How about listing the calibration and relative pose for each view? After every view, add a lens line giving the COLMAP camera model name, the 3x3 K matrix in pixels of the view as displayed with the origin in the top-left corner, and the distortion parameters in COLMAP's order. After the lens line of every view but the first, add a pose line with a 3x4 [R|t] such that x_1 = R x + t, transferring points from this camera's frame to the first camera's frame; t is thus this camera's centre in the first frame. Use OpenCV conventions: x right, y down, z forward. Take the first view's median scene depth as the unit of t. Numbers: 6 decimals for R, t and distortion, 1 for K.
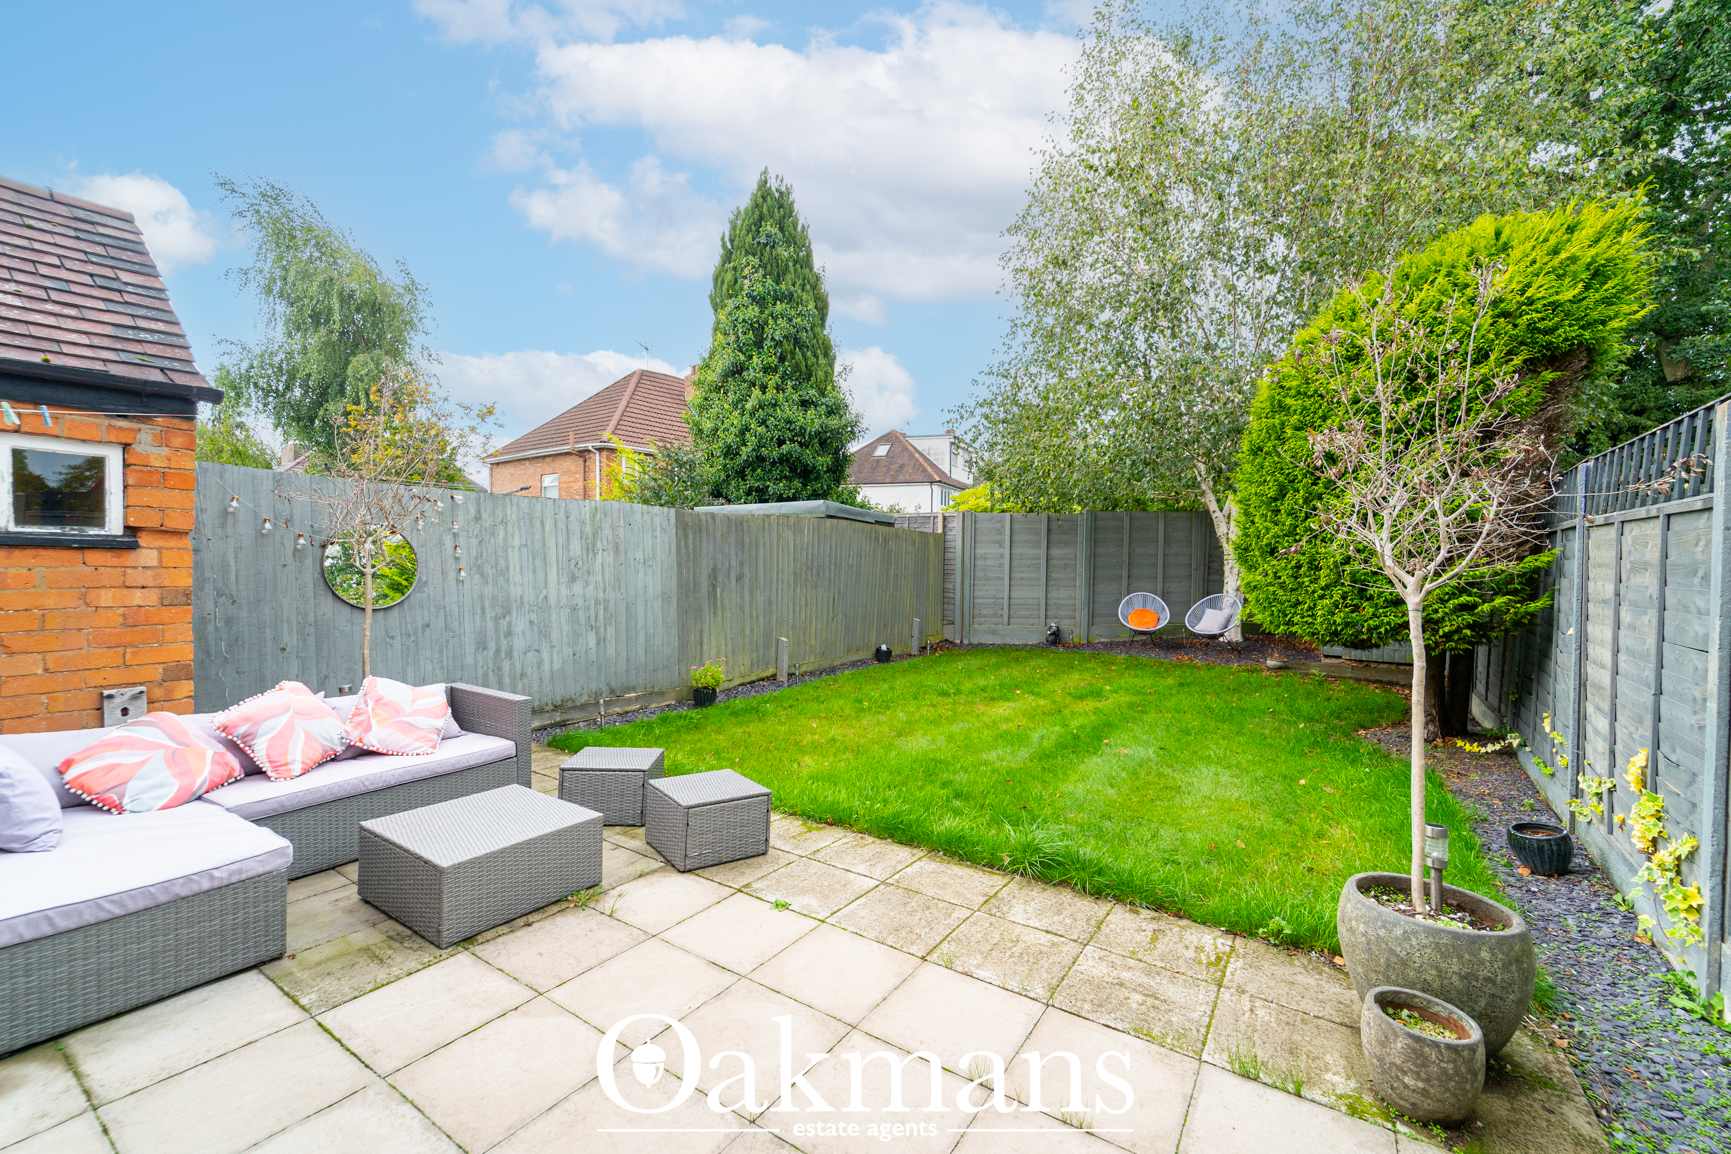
lens RADIAL K [[706.2, 0, 871.3], [0, 706.2, 576.0], [0, 0, 1]] dist [0.003422, -0.002454]
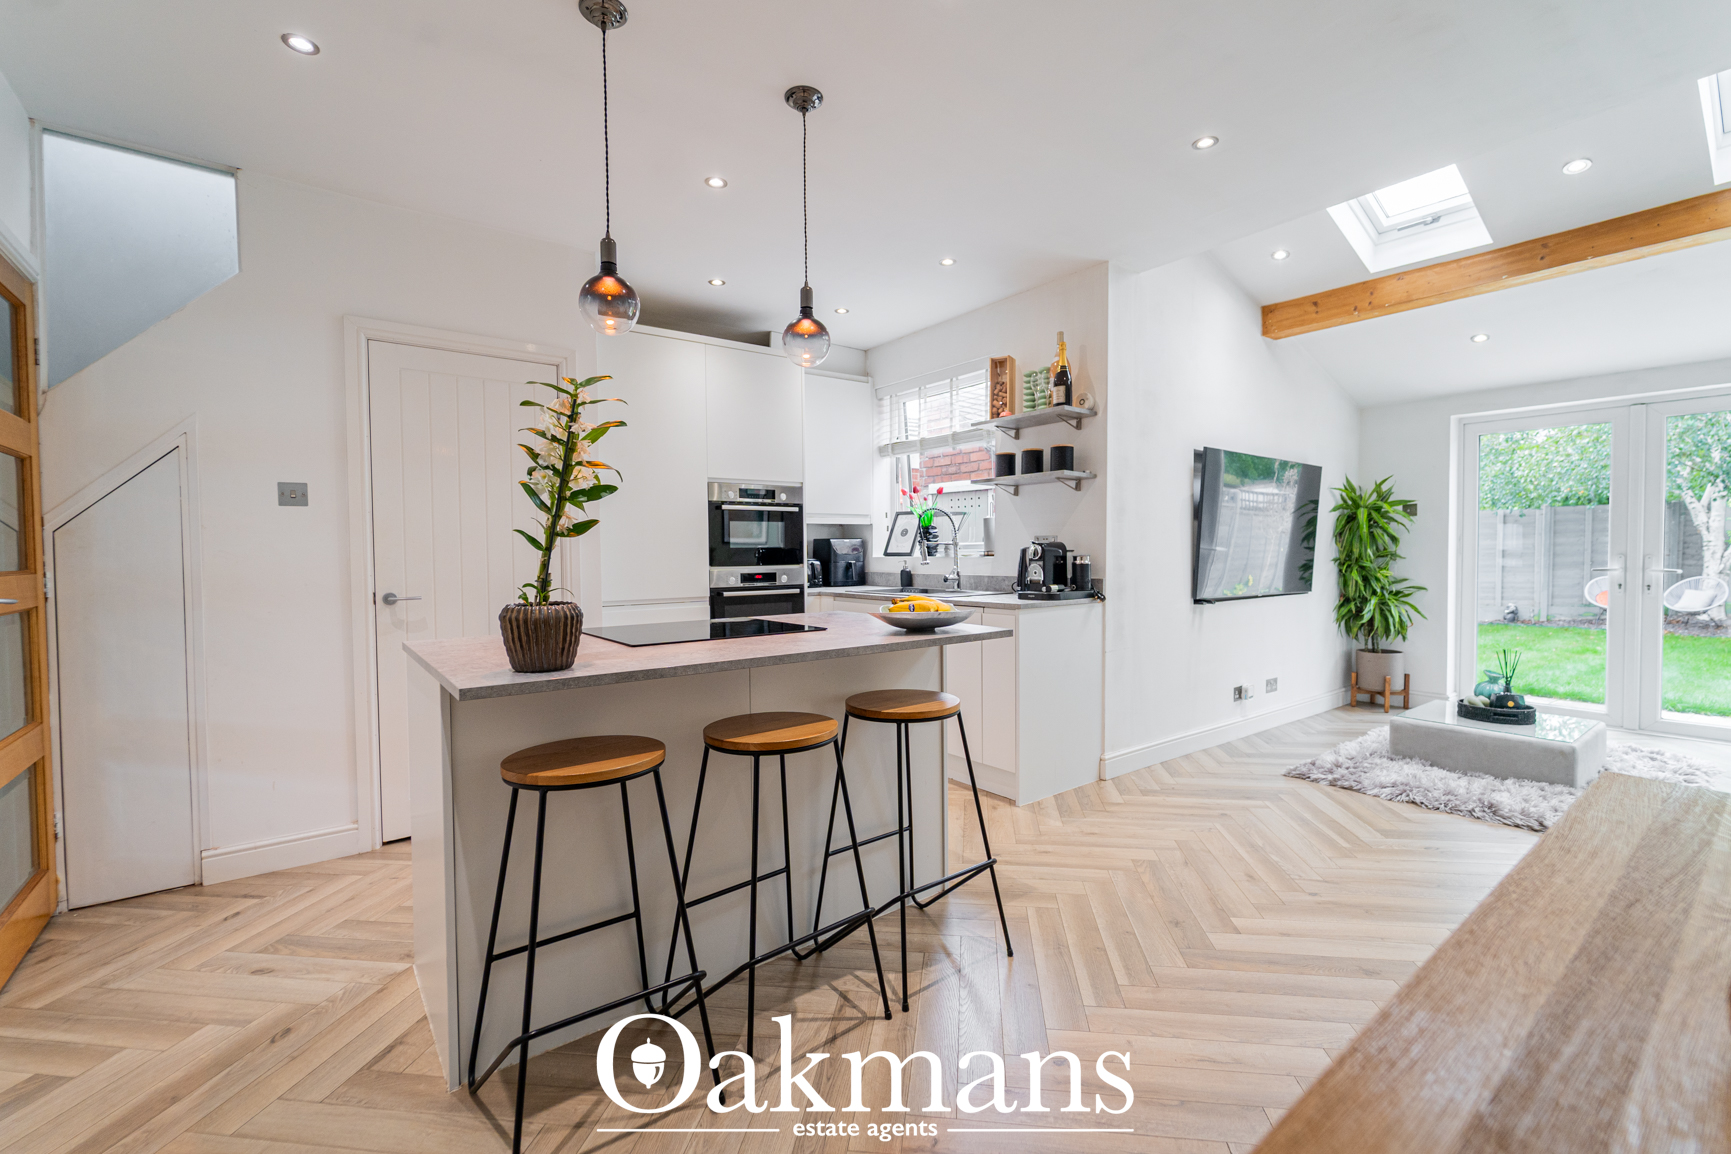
lens RADIAL K [[736.7, 0, 870.6], [0, 736.7, 572.8], [0, 0, 1]] dist [-0.000158, -0.000894]
pose [[0.940671, -0.012134, -0.339102, -0.340494], [0.013091, 0.999914, 0.000534, 0.001119], [0.339067, -0.004941, 0.940749, -0.531581]]
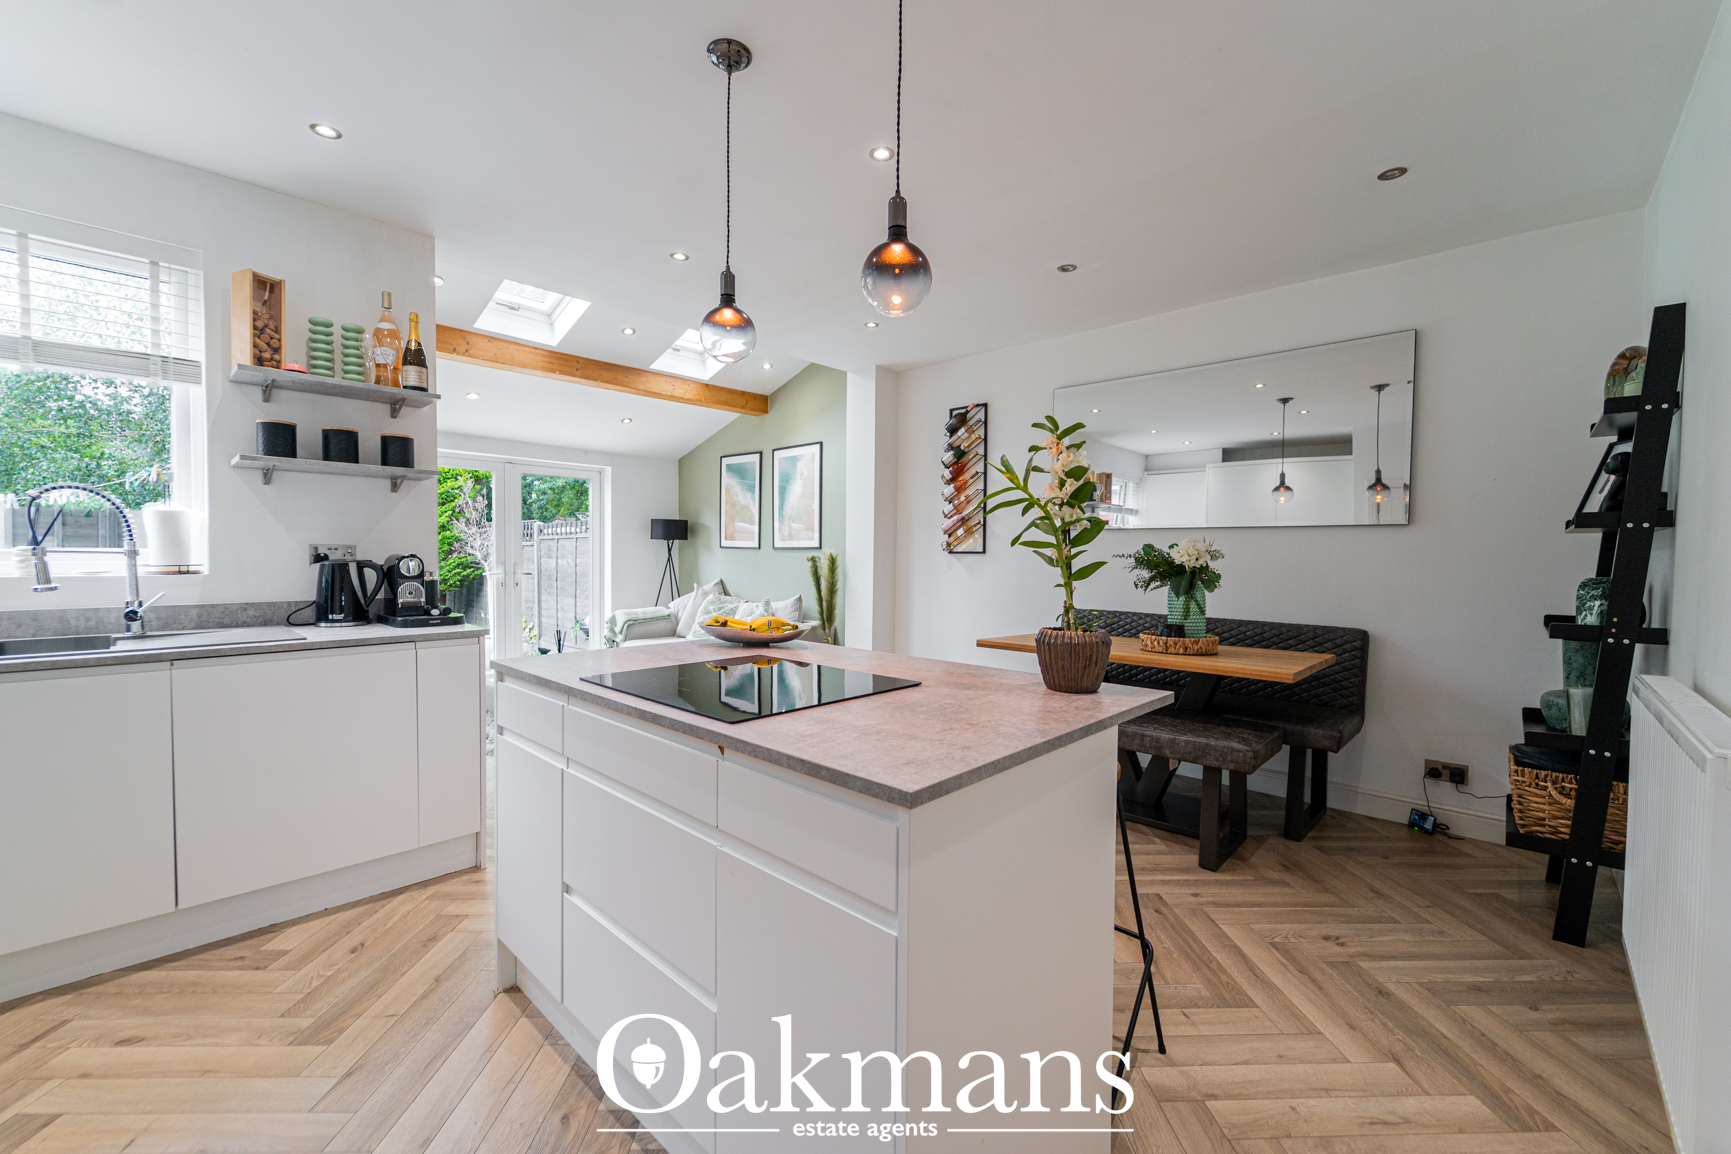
lens RADIAL K [[700.8, 0, 870.7], [0, 700.8, 580.4], [0, 0, 1]] dist [-0.000241, -0.000263]
pose [[0.181621, -0.049867, 0.982103, -0.595667], [0.016770, 0.998725, 0.047610, -0.011357], [-0.983226, 0.007823, 0.182226, -0.406108]]
